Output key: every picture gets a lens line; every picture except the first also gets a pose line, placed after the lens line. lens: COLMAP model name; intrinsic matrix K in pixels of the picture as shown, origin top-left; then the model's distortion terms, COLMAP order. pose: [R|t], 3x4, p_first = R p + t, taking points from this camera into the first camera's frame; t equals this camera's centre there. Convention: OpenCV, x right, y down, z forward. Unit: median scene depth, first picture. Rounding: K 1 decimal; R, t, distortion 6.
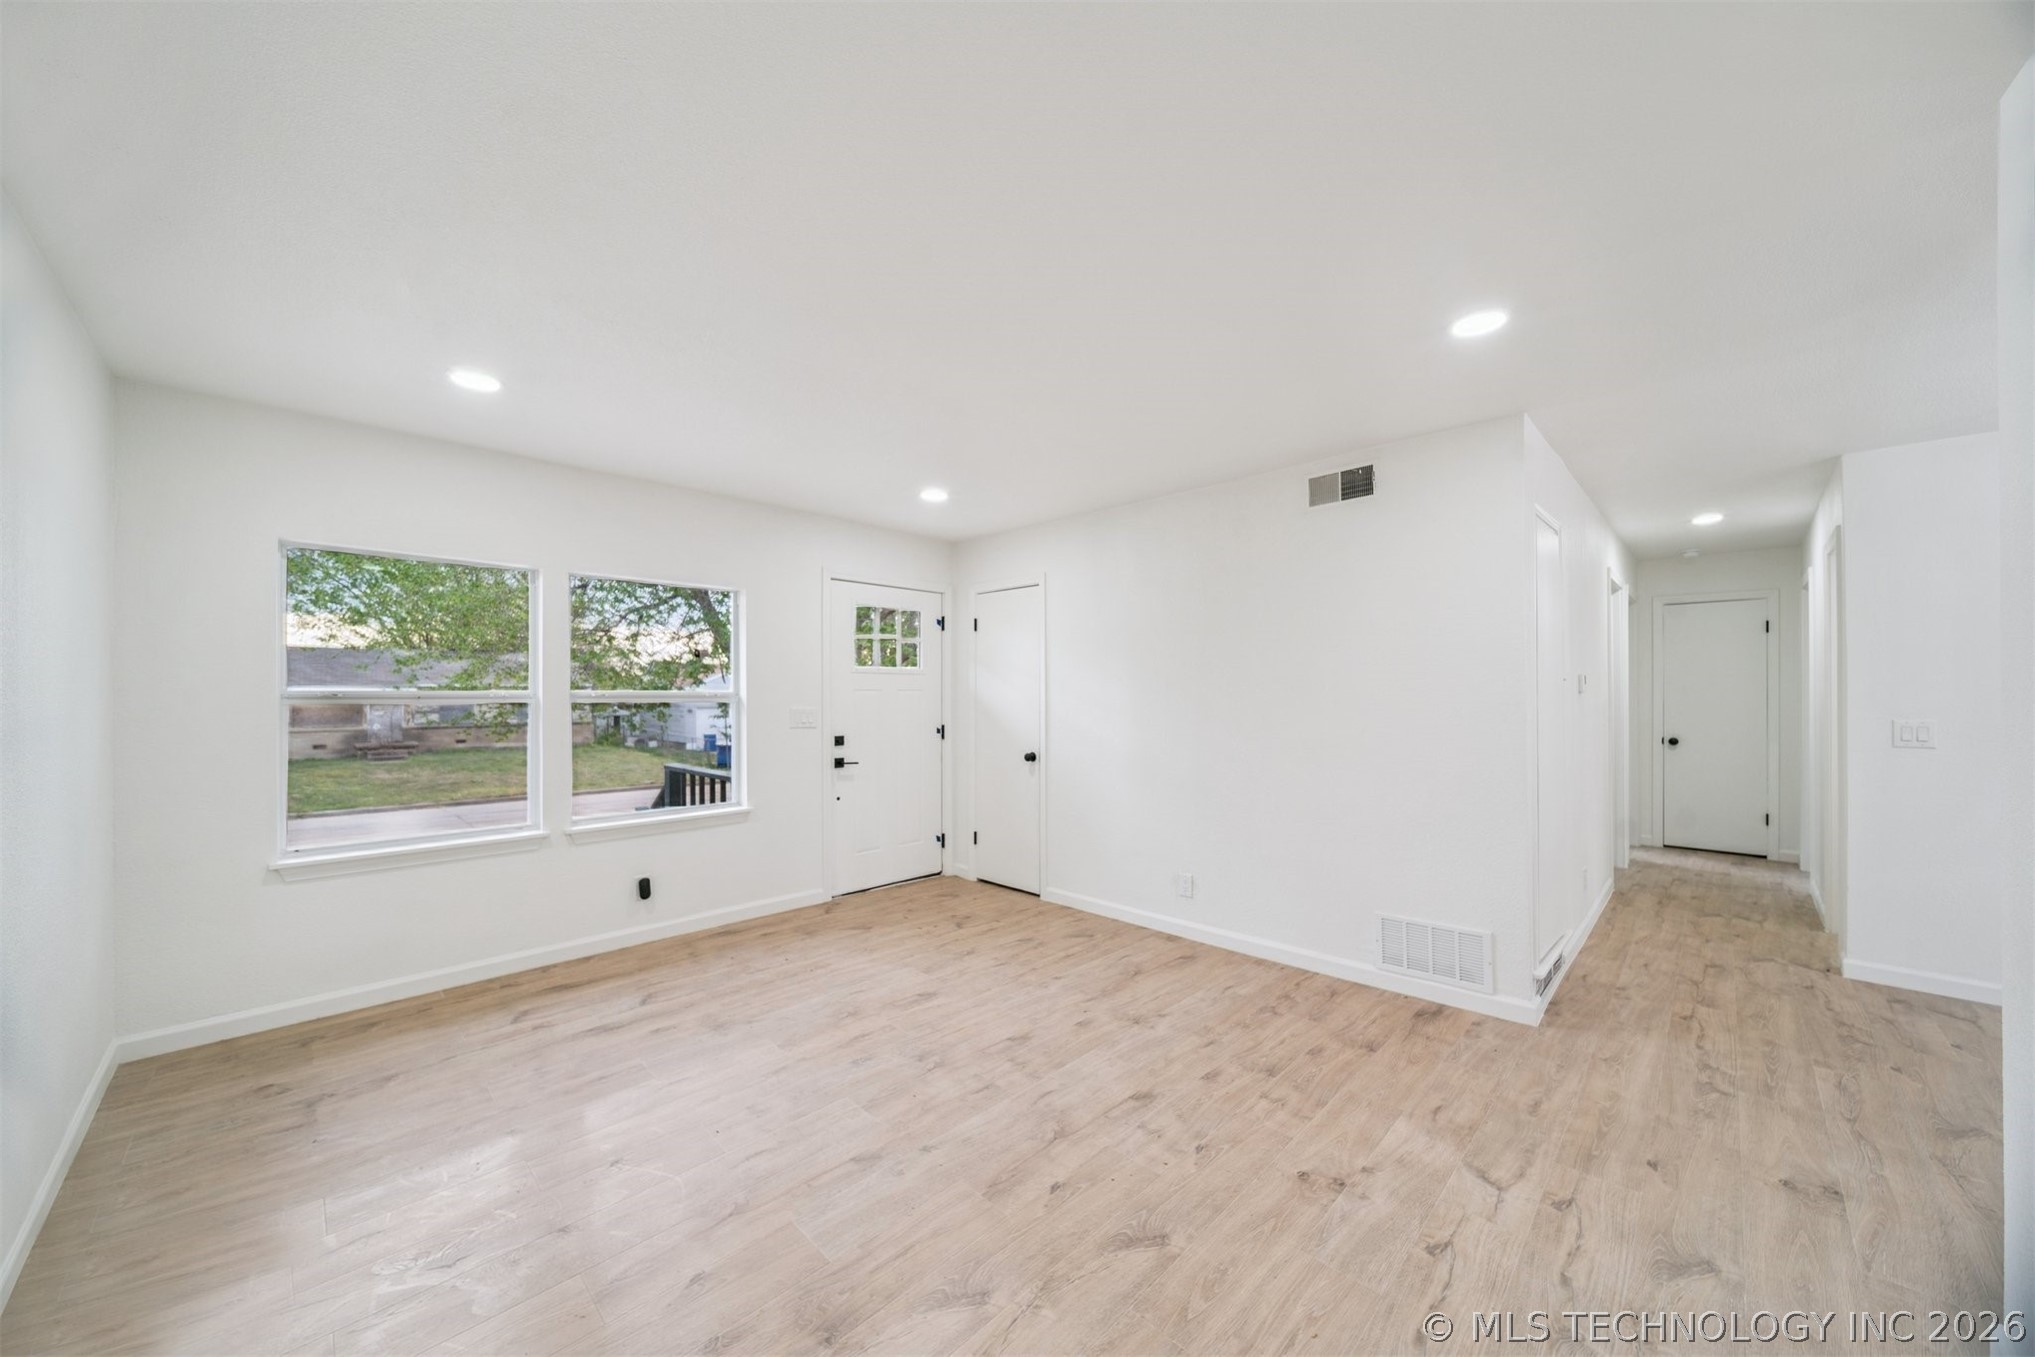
lens RADIAL K [[718.1, 0, 1027.2], [0, 718.1, 692.8], [0, 0, 1]] dist [0.001195, -0.000513]
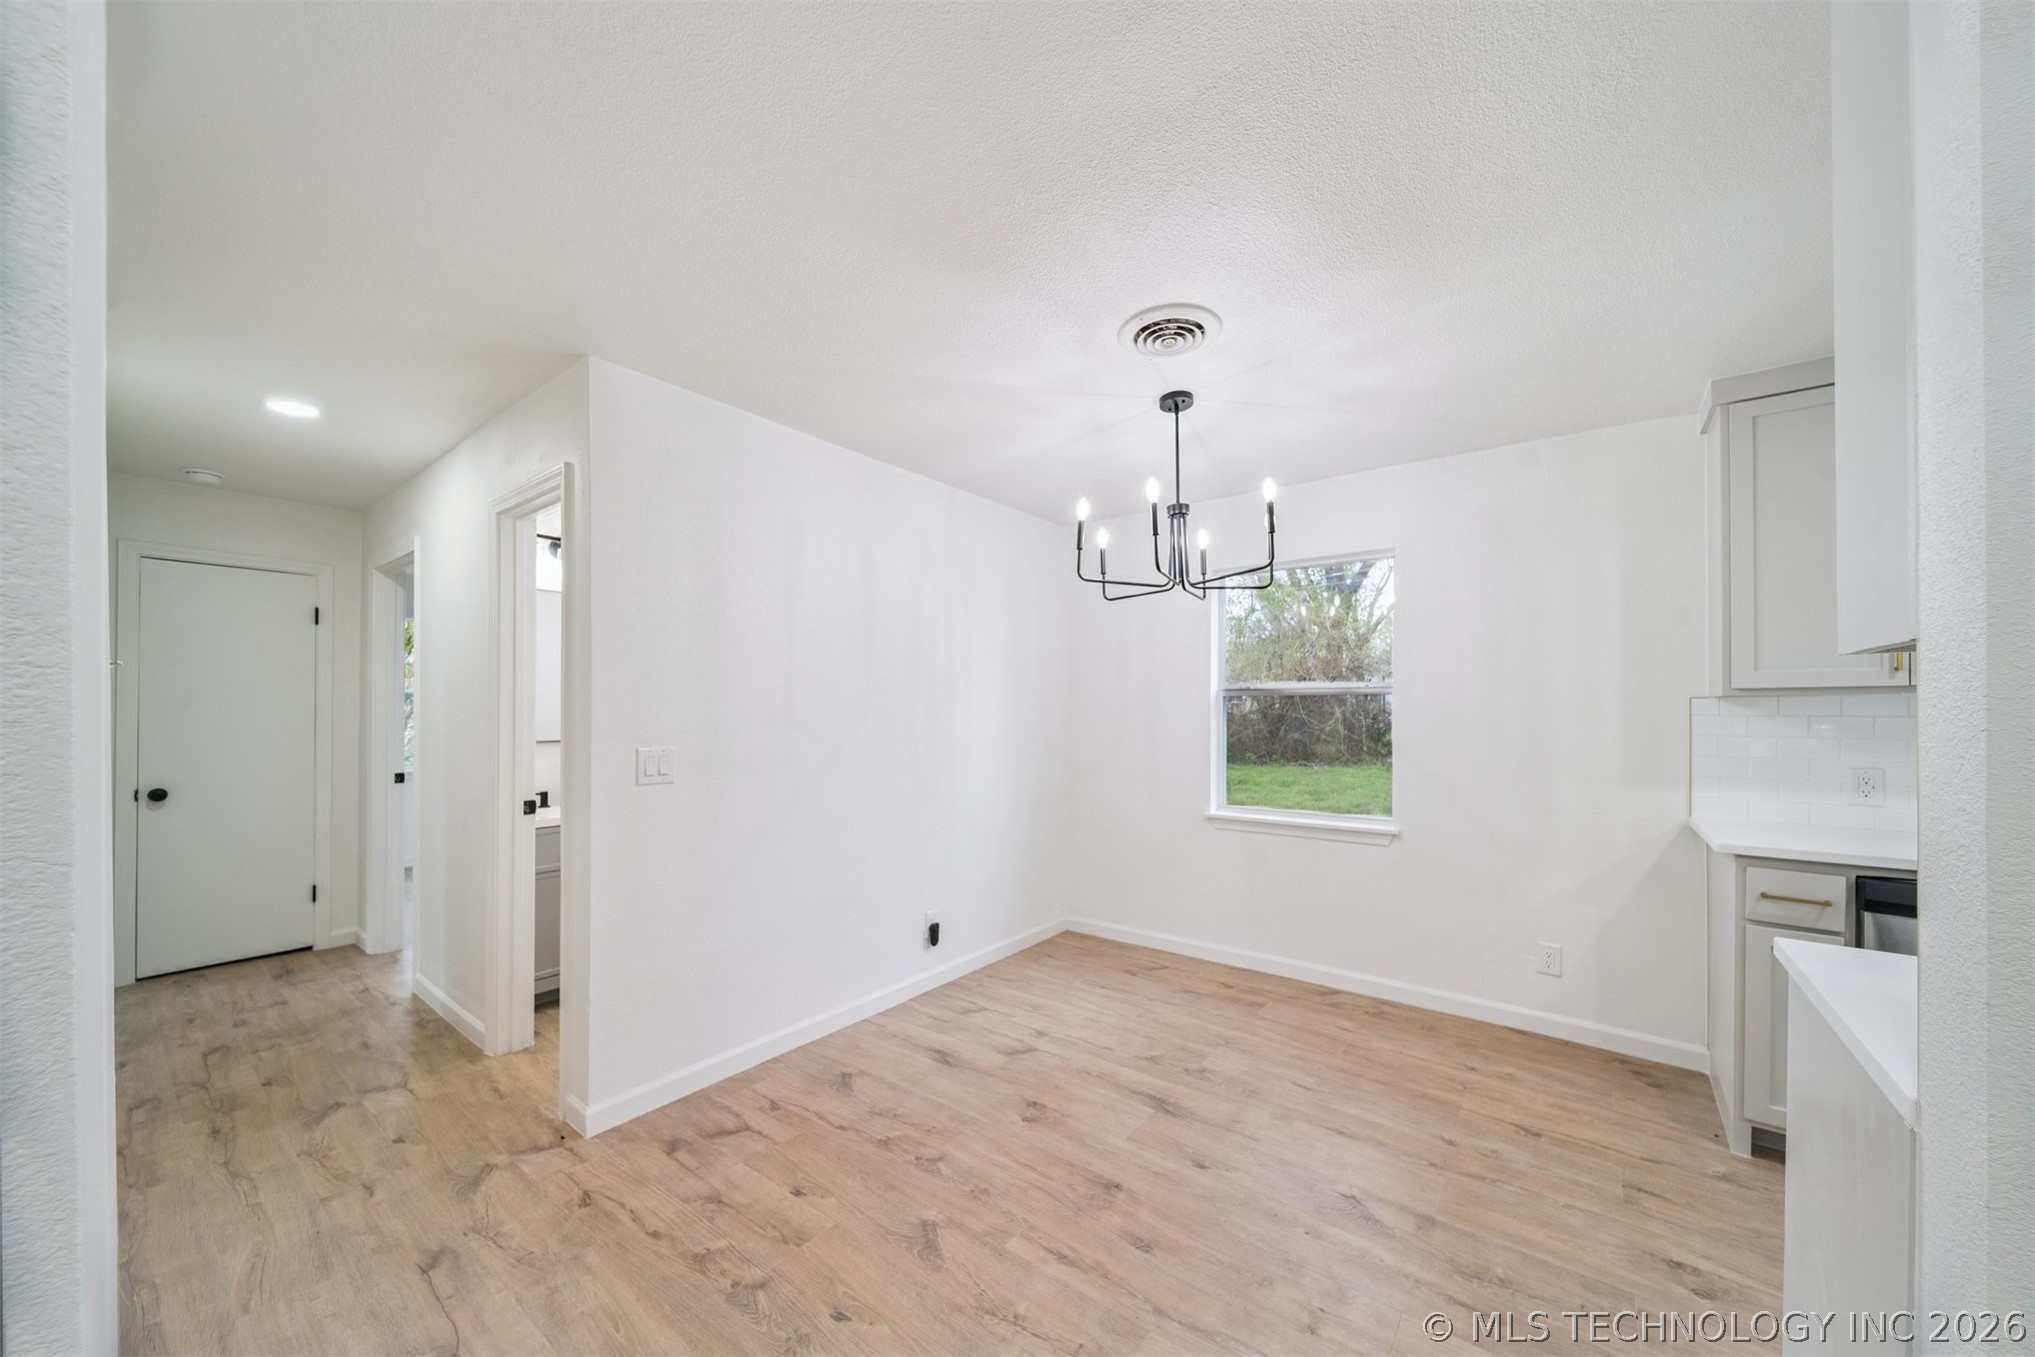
lens RADIAL K [[718.1, 0, 1030.1], [0, 718.1, 704.0], [0, 0, 1]] dist [0.001195, -0.000513]
pose [[-0.127238, 0.010638, 0.991815, 0.400134], [0.000444, 0.999943, -0.010668, 0.000864], [-0.991872, -0.000917, -0.127236, 0.645793]]
